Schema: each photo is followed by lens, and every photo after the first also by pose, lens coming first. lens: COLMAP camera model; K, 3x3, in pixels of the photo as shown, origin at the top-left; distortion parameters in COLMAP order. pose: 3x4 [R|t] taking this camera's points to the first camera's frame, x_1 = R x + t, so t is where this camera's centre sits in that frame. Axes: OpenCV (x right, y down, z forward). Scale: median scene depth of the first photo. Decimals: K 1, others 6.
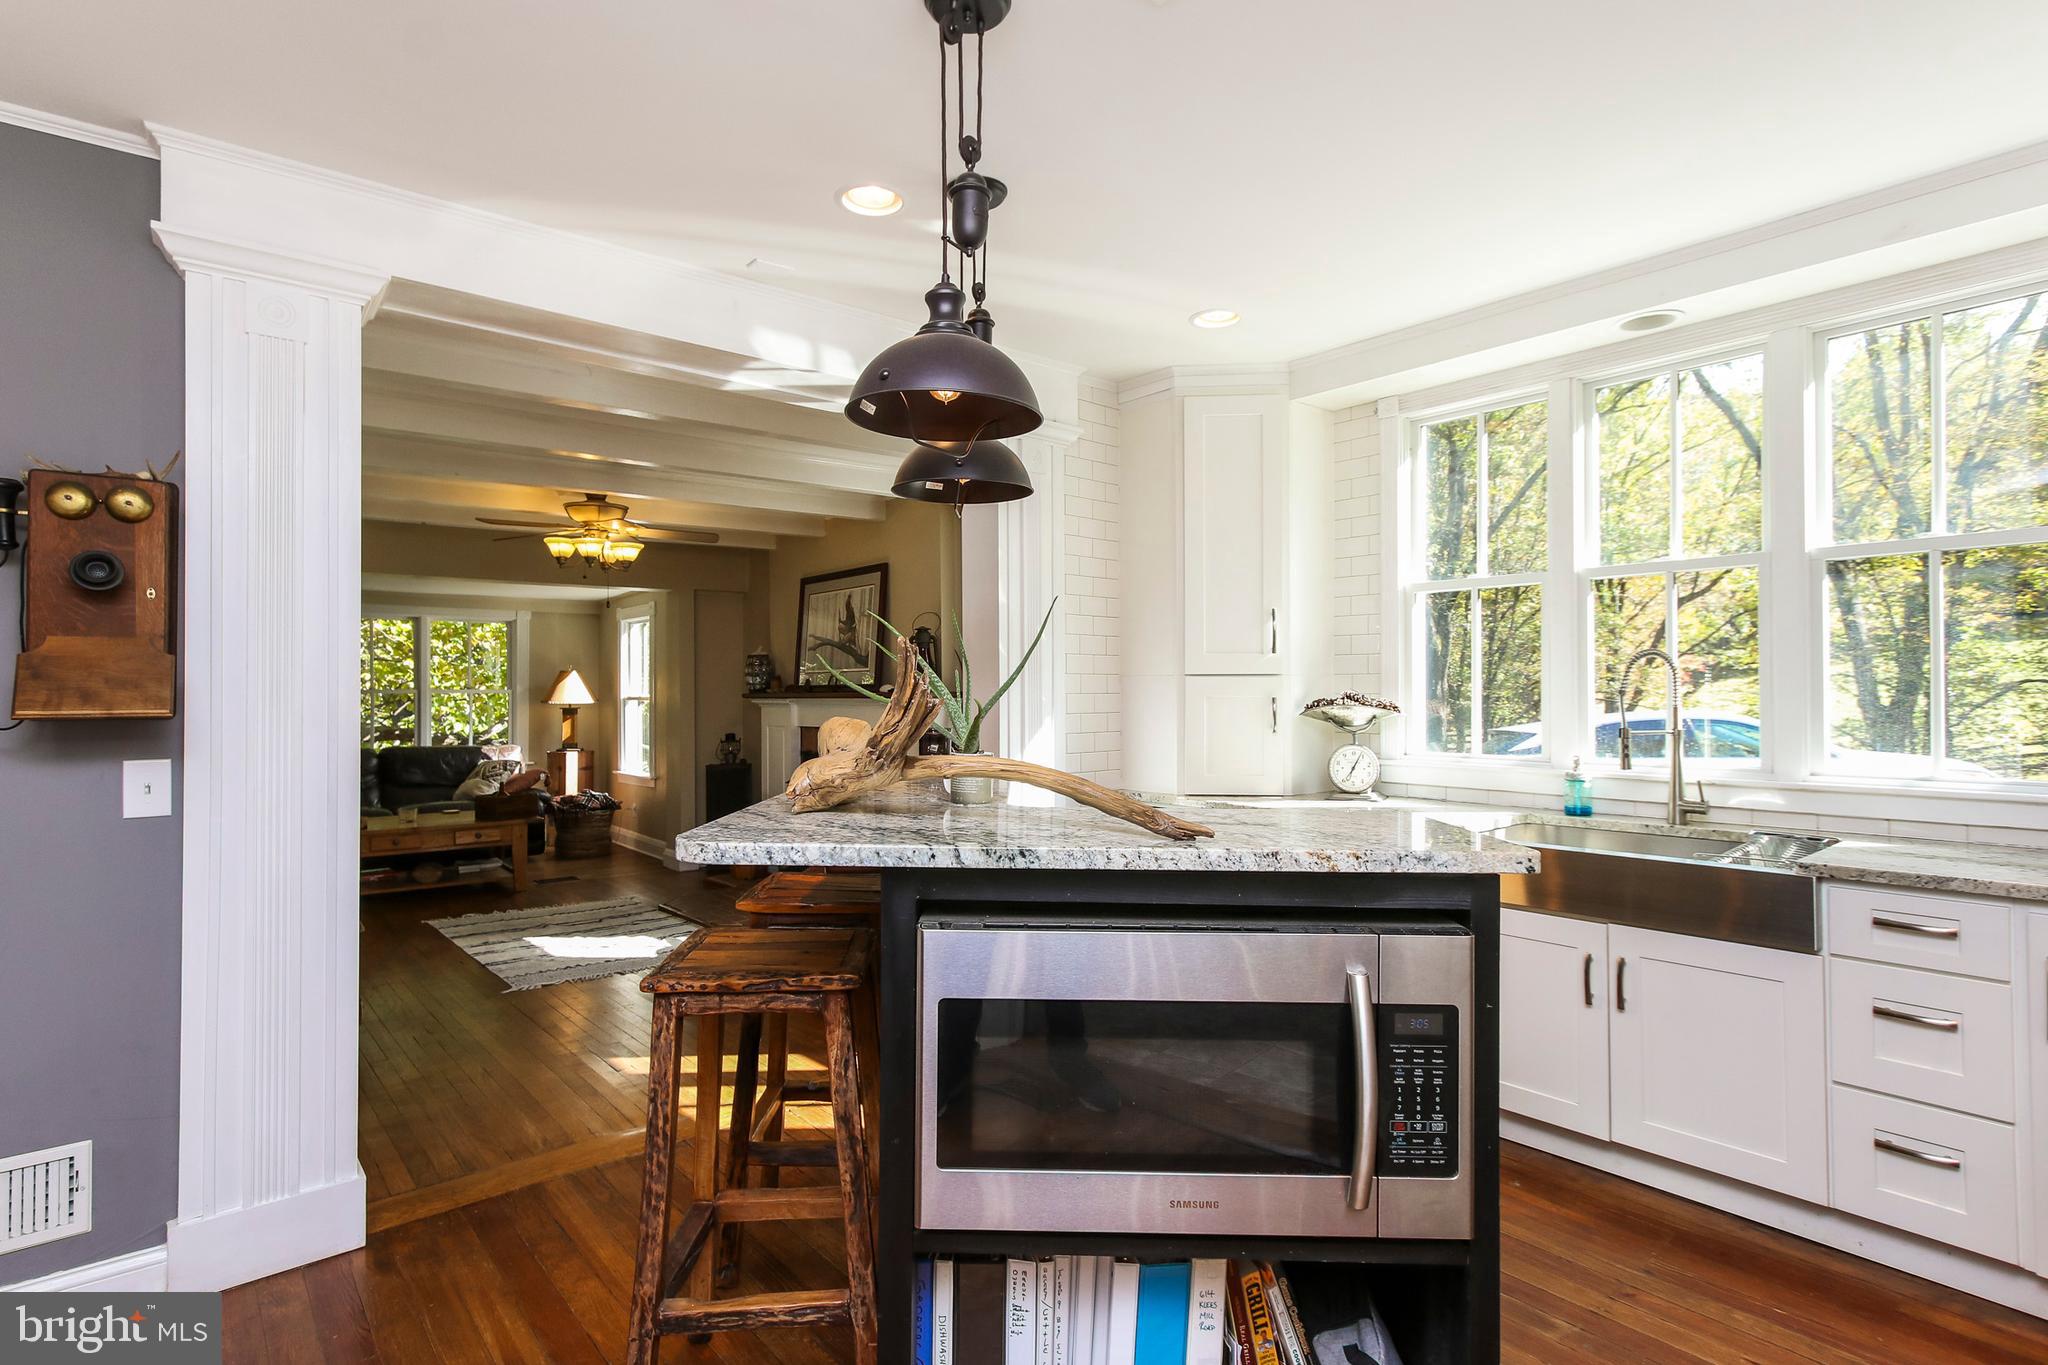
lens RADIAL K [[1004.9, 0, 987.3], [0, 1004.9, 685.1], [0, 0, 1]] dist [0.002866, 0.000203]
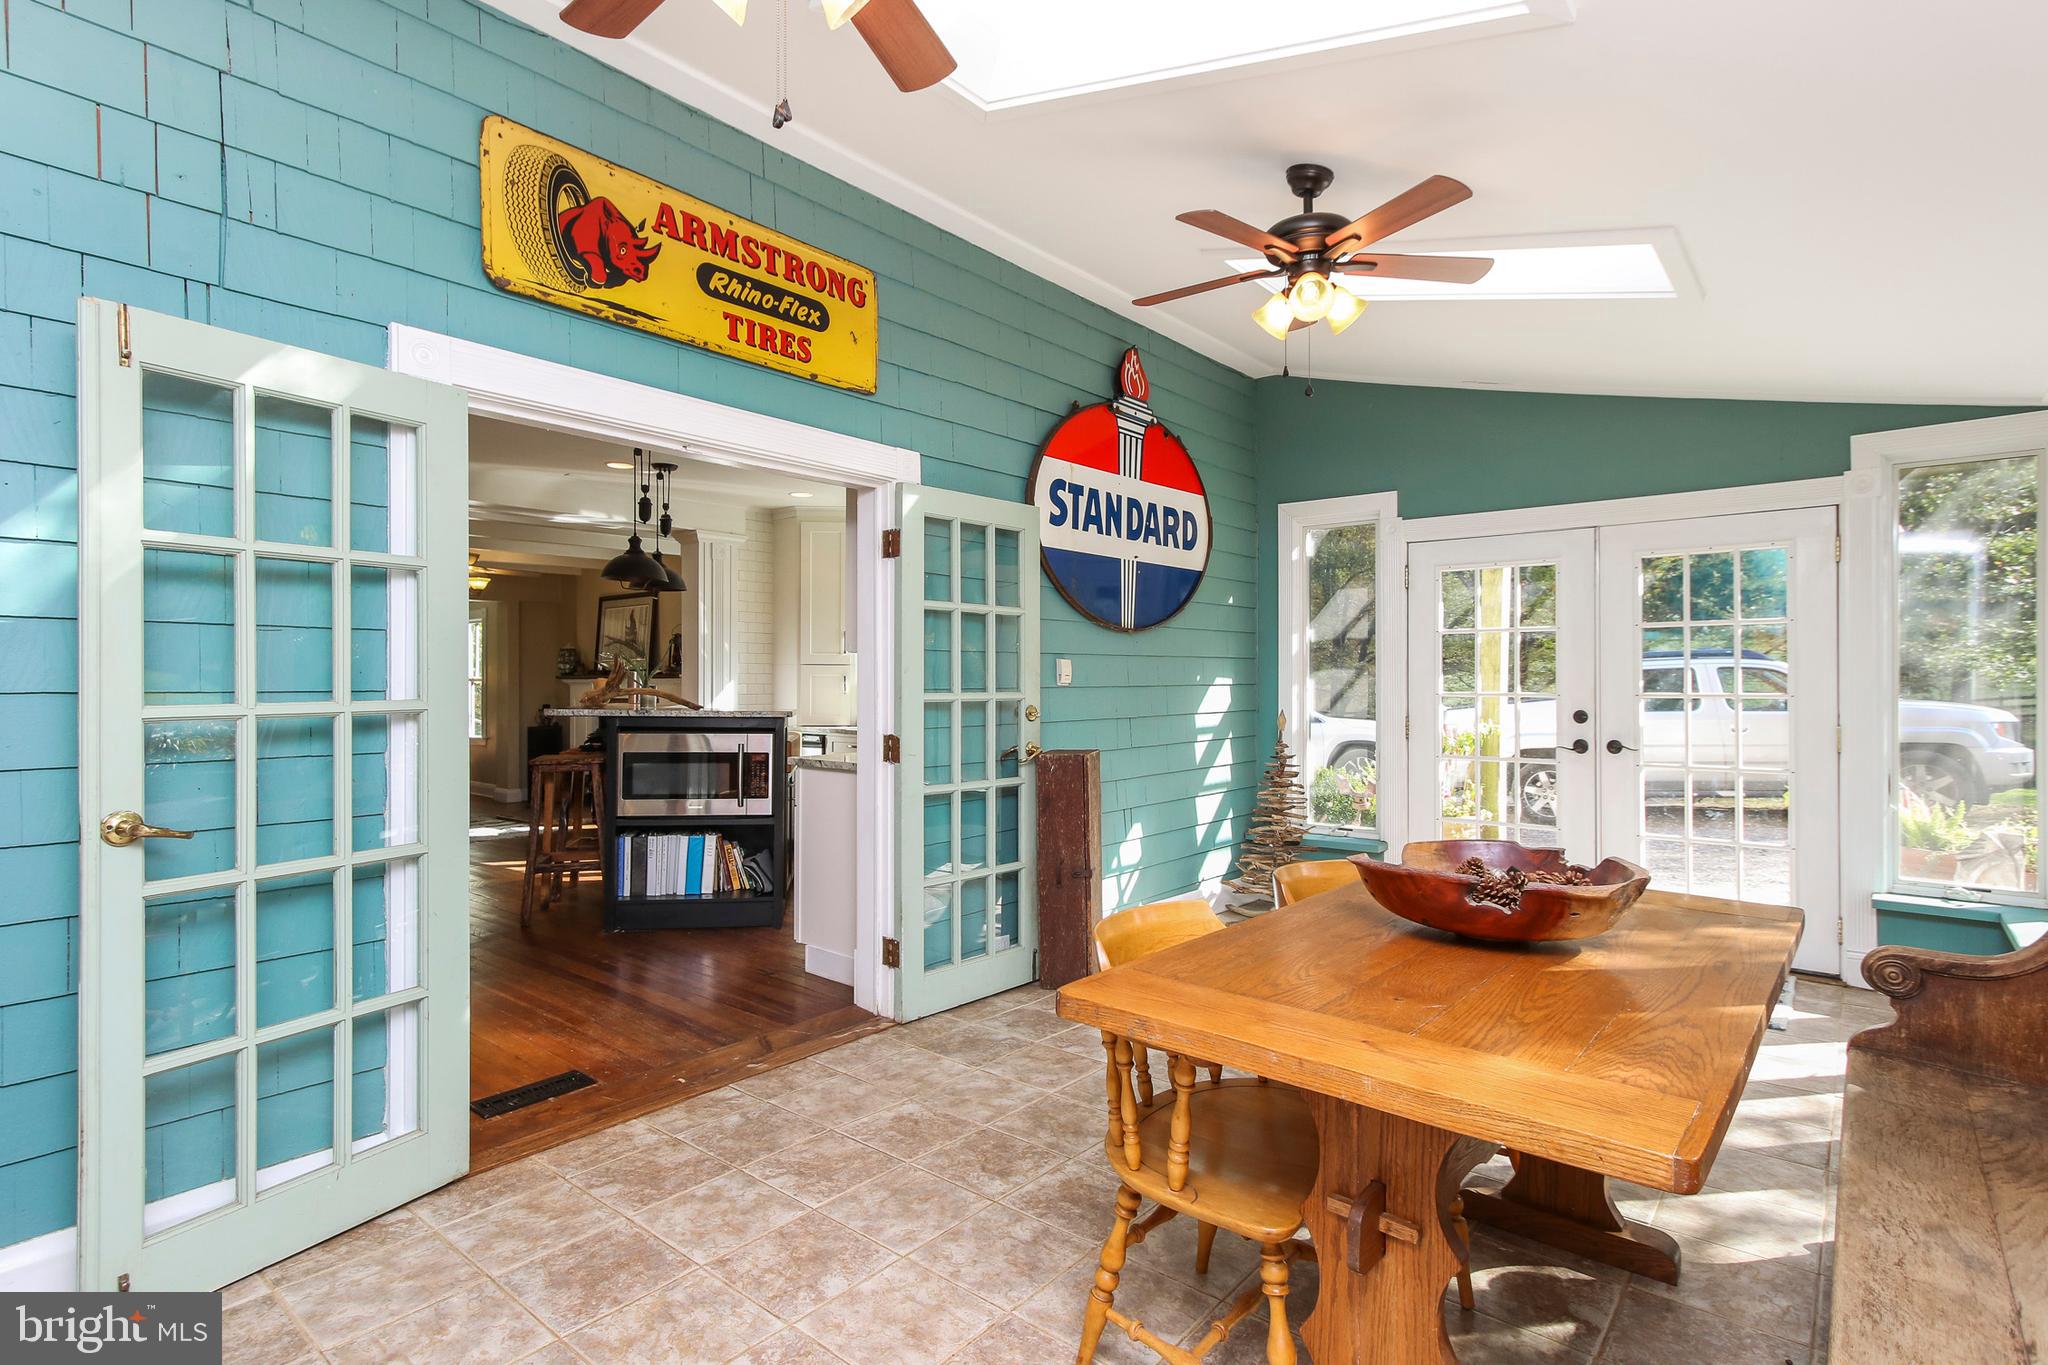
lens RADIAL K [[1004.9, 0, 987.3], [0, 1004.9, 685.1], [0, 0, 1]] dist [0.002866, 0.000203]
pose [[0.984985, 0.004990, 0.172570, 0.114118], [-0.006611, 0.999939, 0.008820, 0.005428], [-0.172515, -0.009829, 0.984958, -0.515929]]
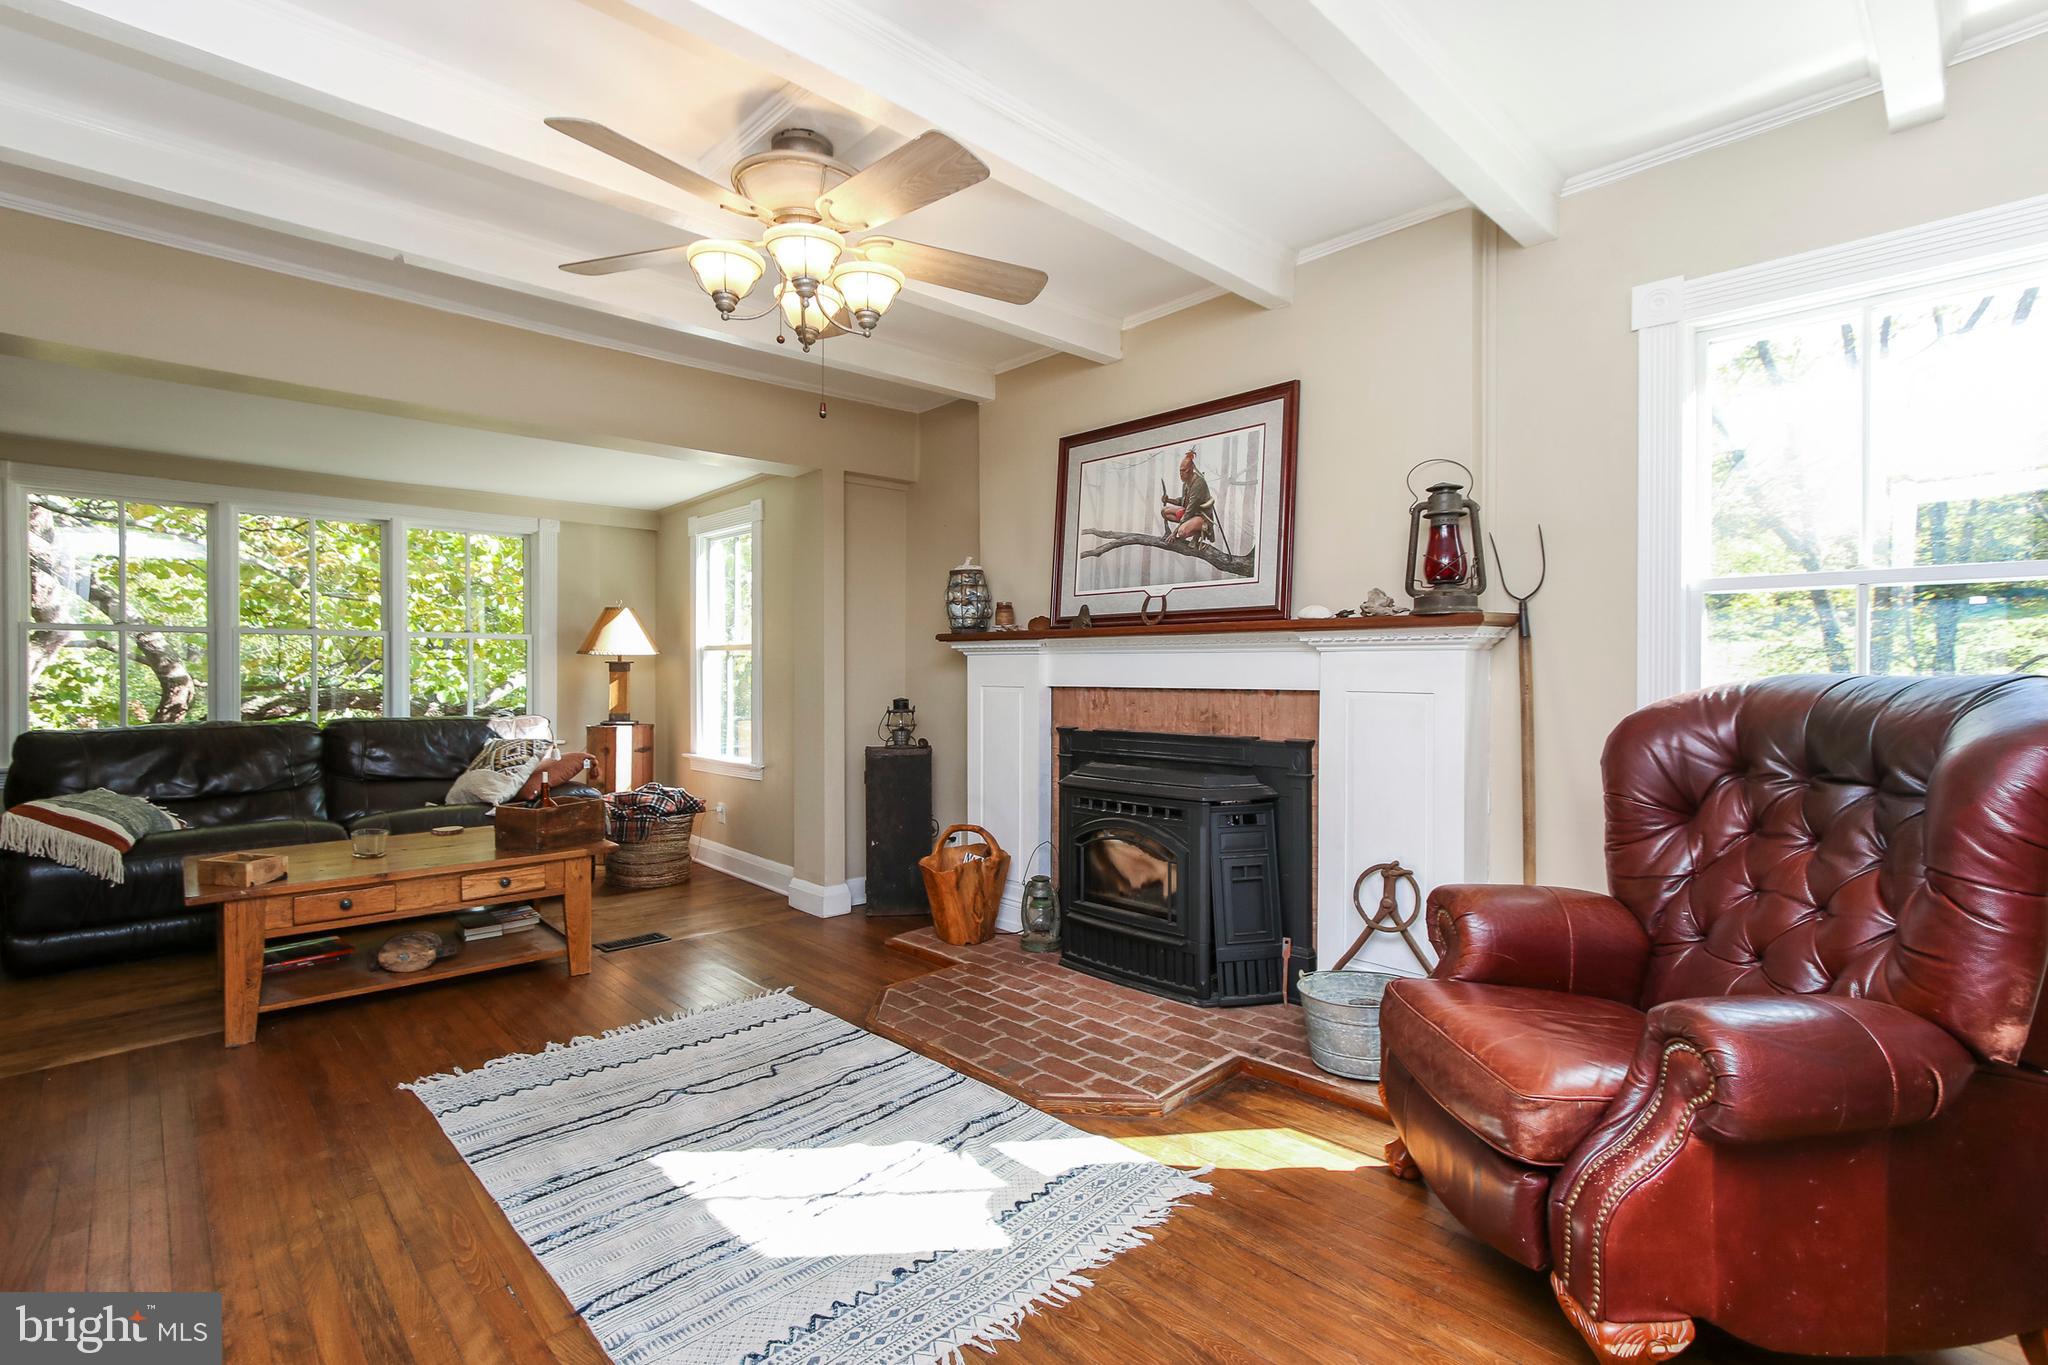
lens RADIAL K [[928.1, 0, 1008.7], [0, 928.1, 680.0], [0, 0, 1]] dist [0.000348, -0.000164]
pose [[0.997198, 0.005171, 0.074624, -0.242774], [-0.006736, 0.999762, 0.020735, 0.024640], [-0.074500, -0.021179, 0.996996, 0.428632]]
